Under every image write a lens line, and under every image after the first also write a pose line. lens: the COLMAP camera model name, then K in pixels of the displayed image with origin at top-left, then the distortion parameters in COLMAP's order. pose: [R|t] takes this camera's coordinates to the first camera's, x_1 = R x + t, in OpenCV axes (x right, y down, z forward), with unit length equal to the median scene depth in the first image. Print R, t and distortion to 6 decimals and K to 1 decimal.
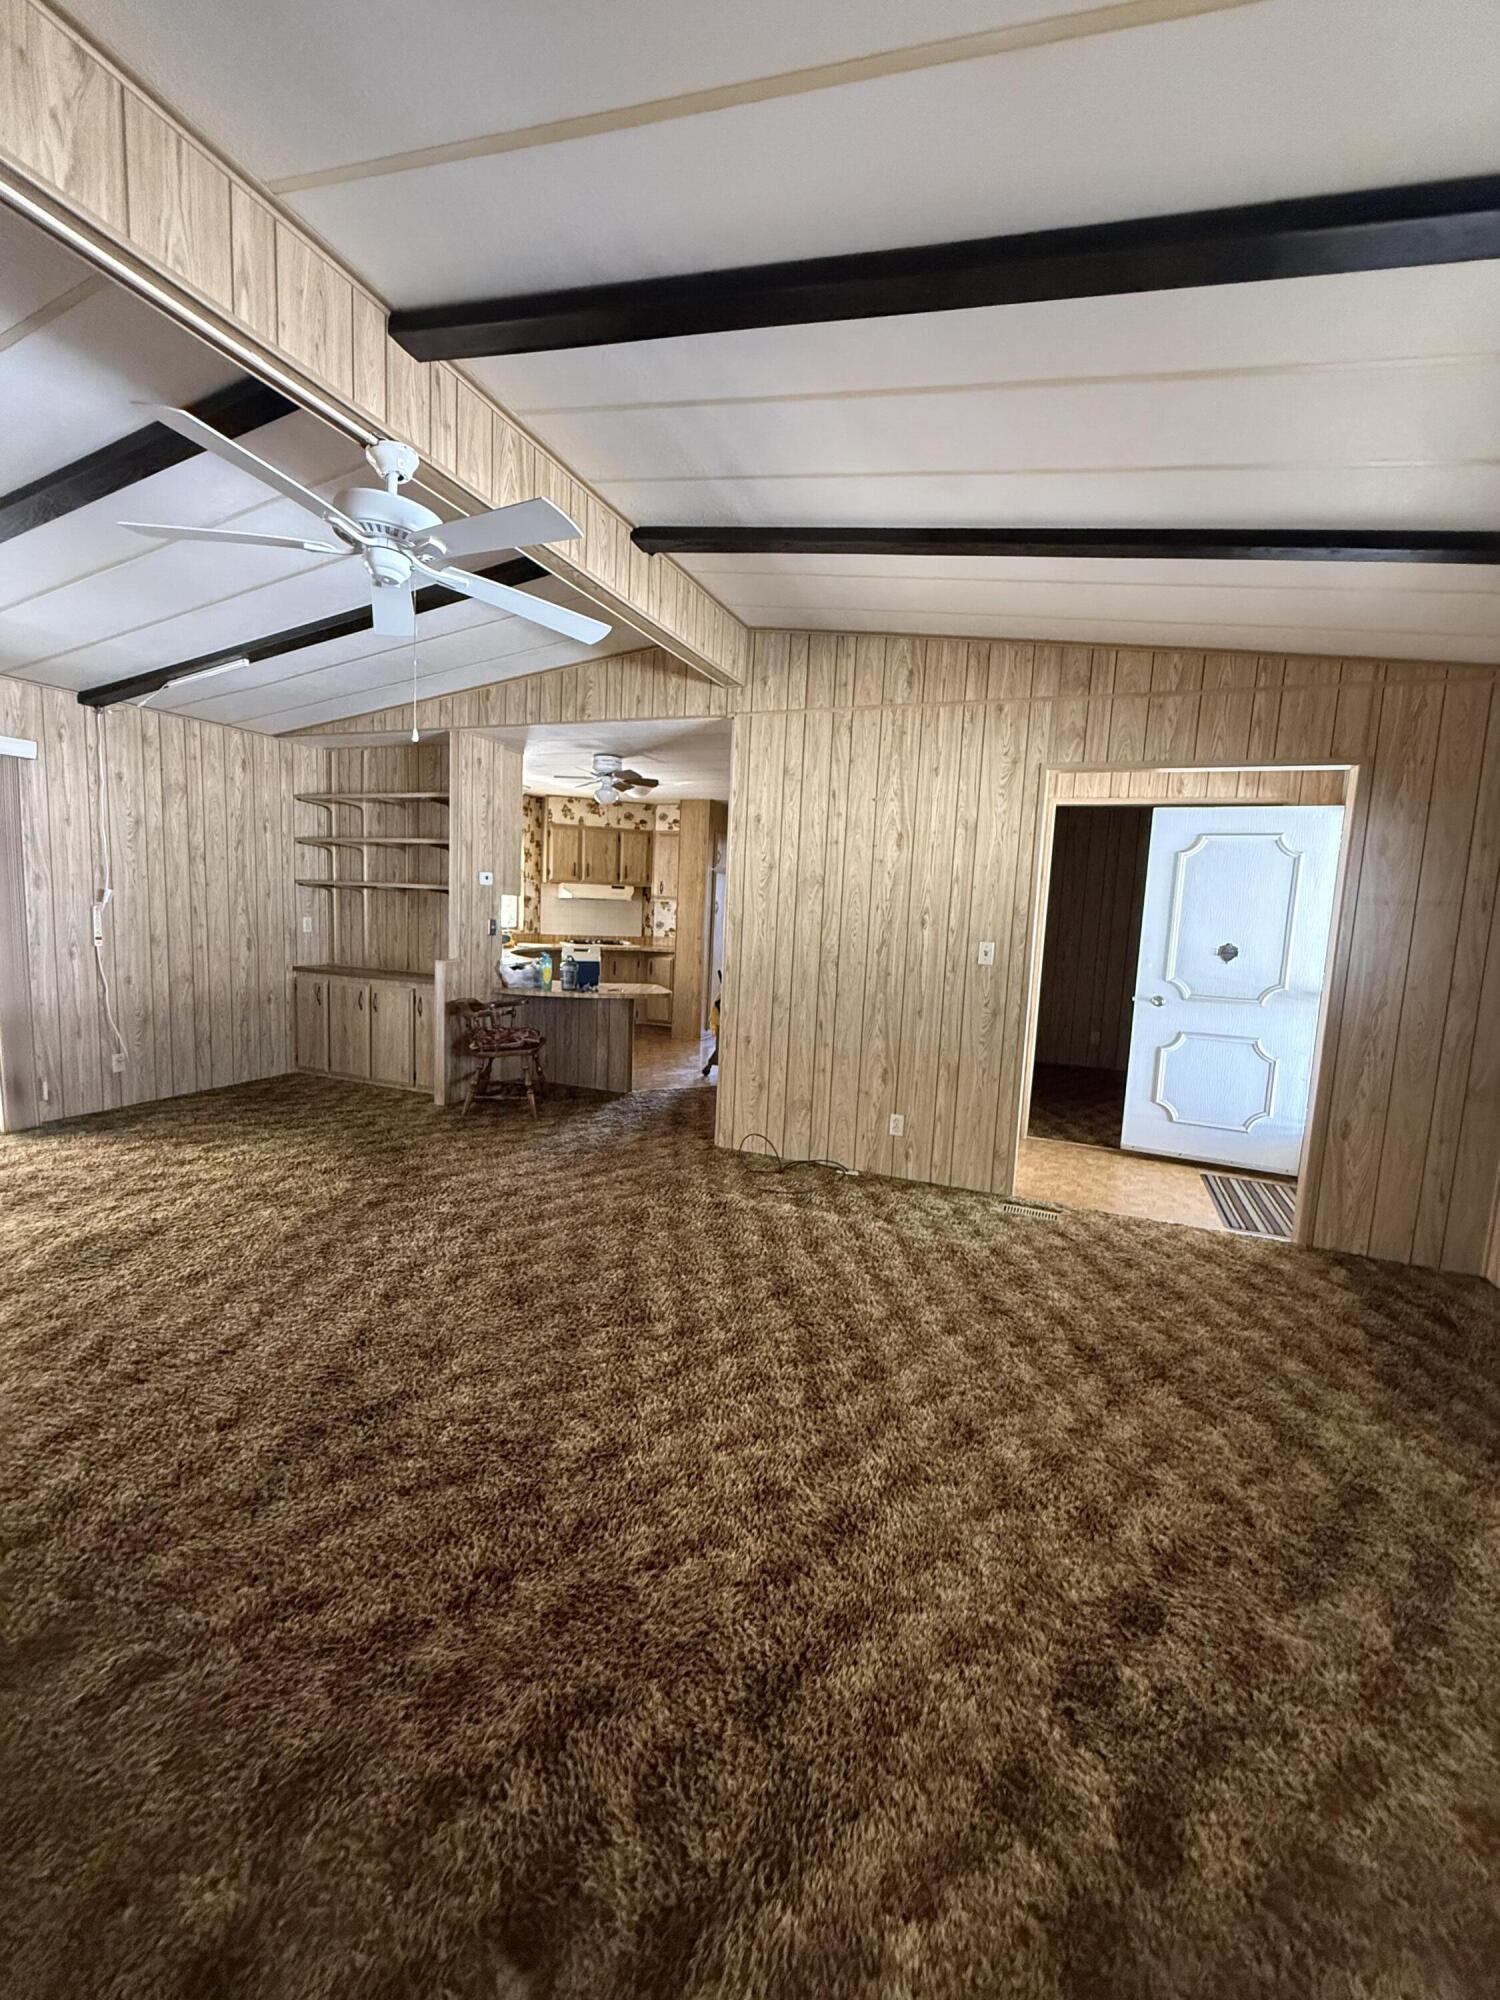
lens RADIAL K [[801.7, 0, 747.9], [0, 801.7, 994.5], [0, 0, 1]] dist [-0.001096, 0.000166]
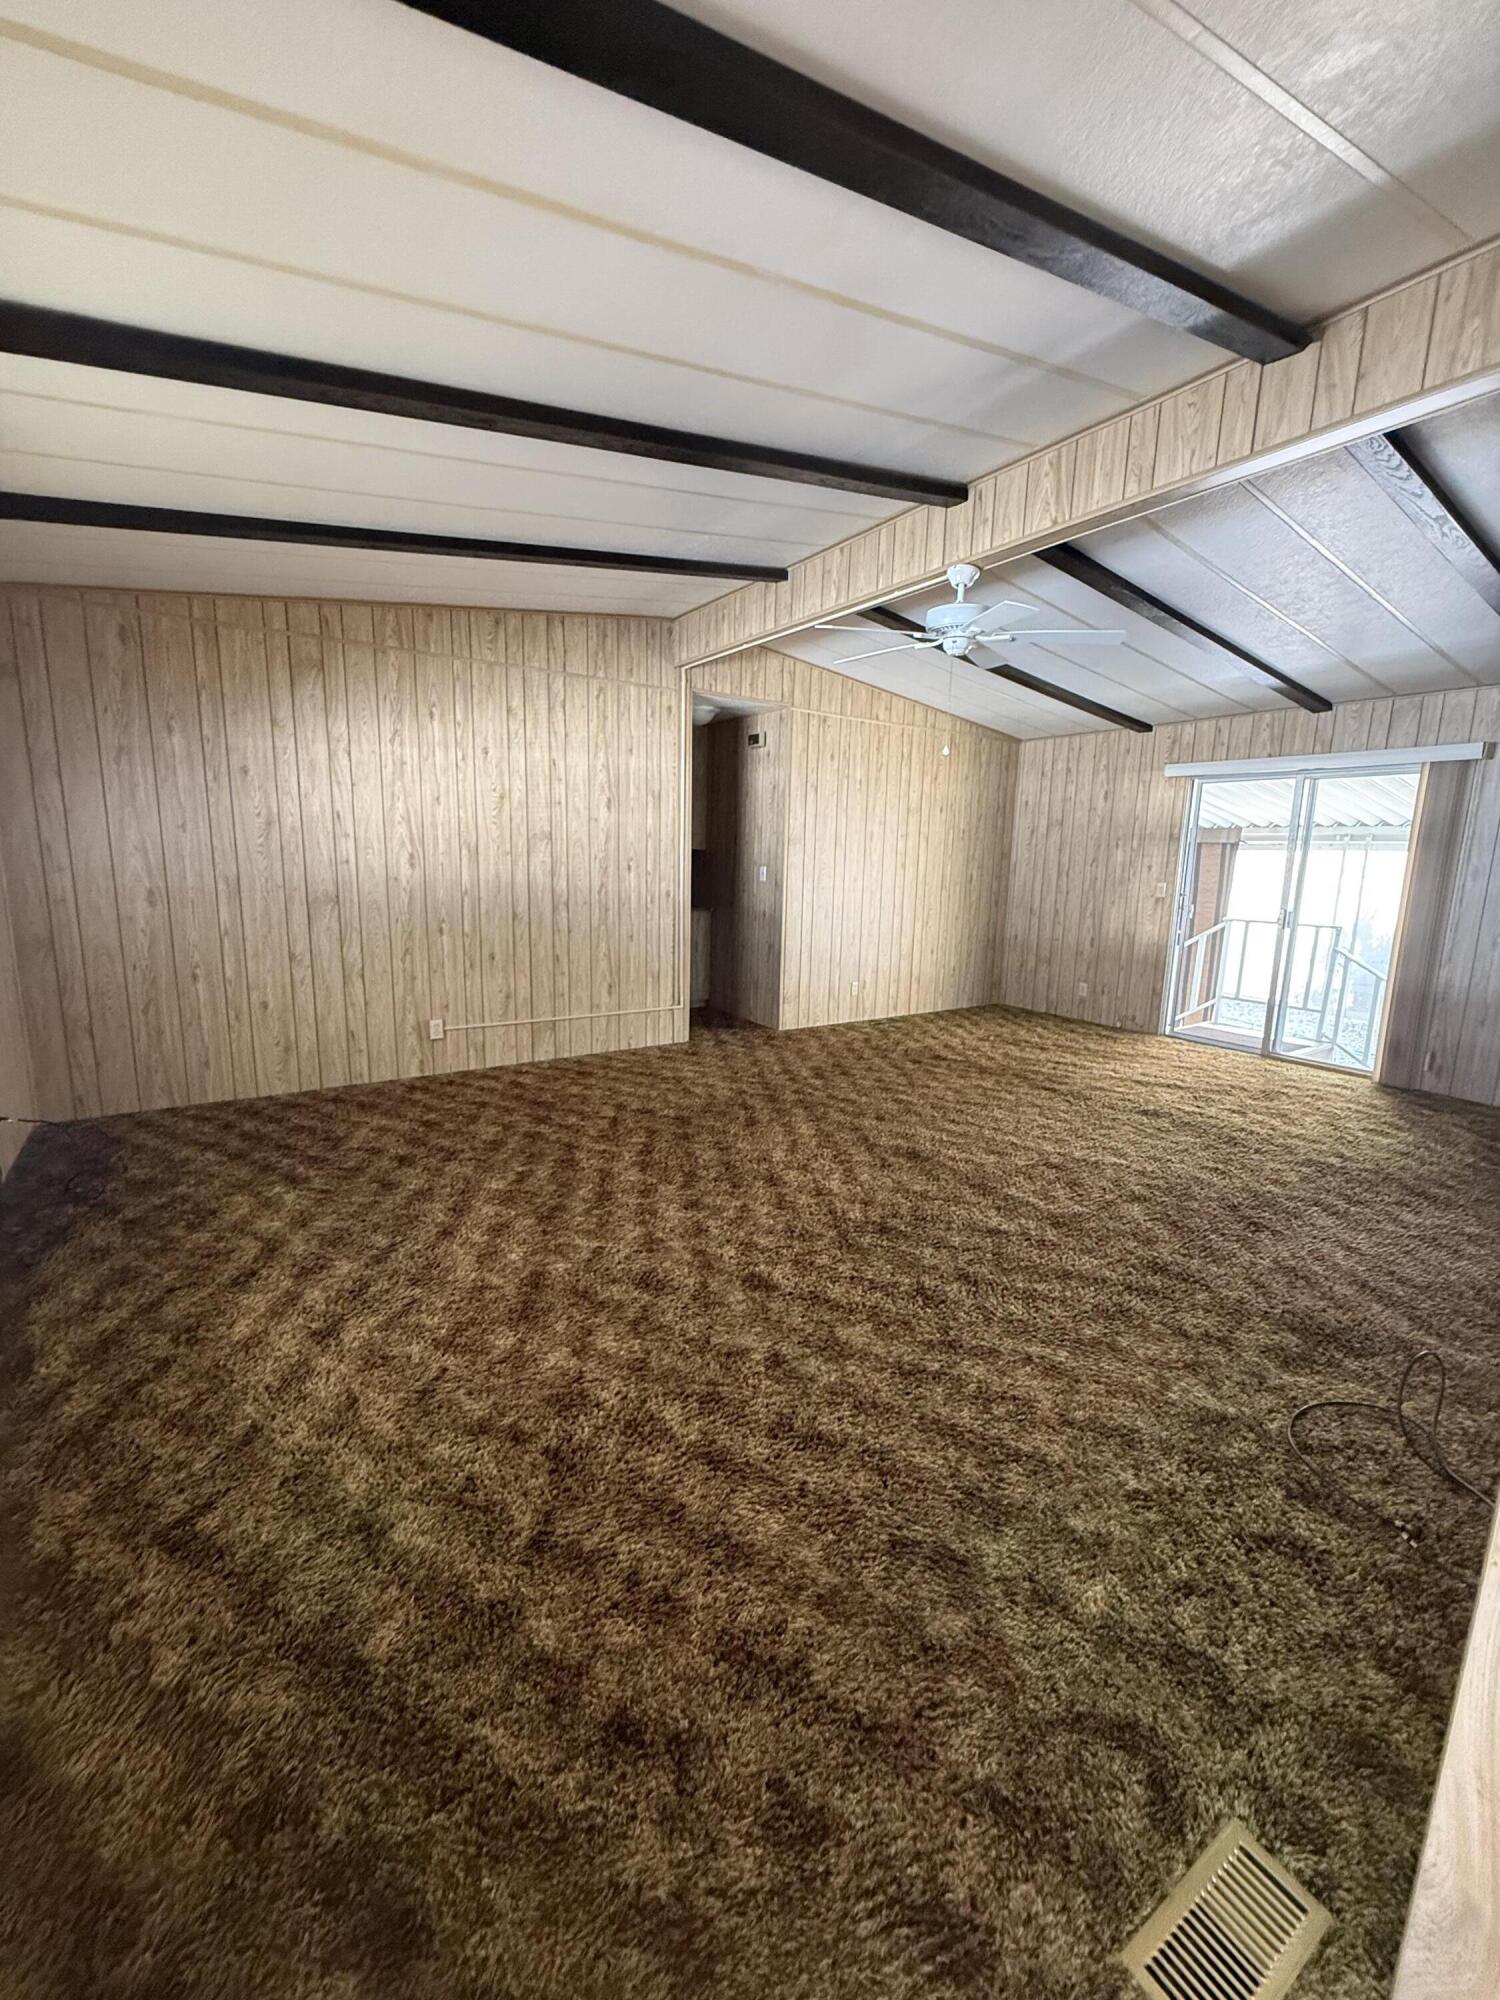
lens RADIAL K [[801.7, 0, 747.9], [0, 801.7, 994.5], [0, 0, 1]] dist [-0.001096, 0.000166]
pose [[-0.565971, 0.088734, -0.819636, 0.950968], [-0.138366, 0.969865, 0.200542, -0.108271], [0.812731, 0.226911, -0.536638, 1.396705]]
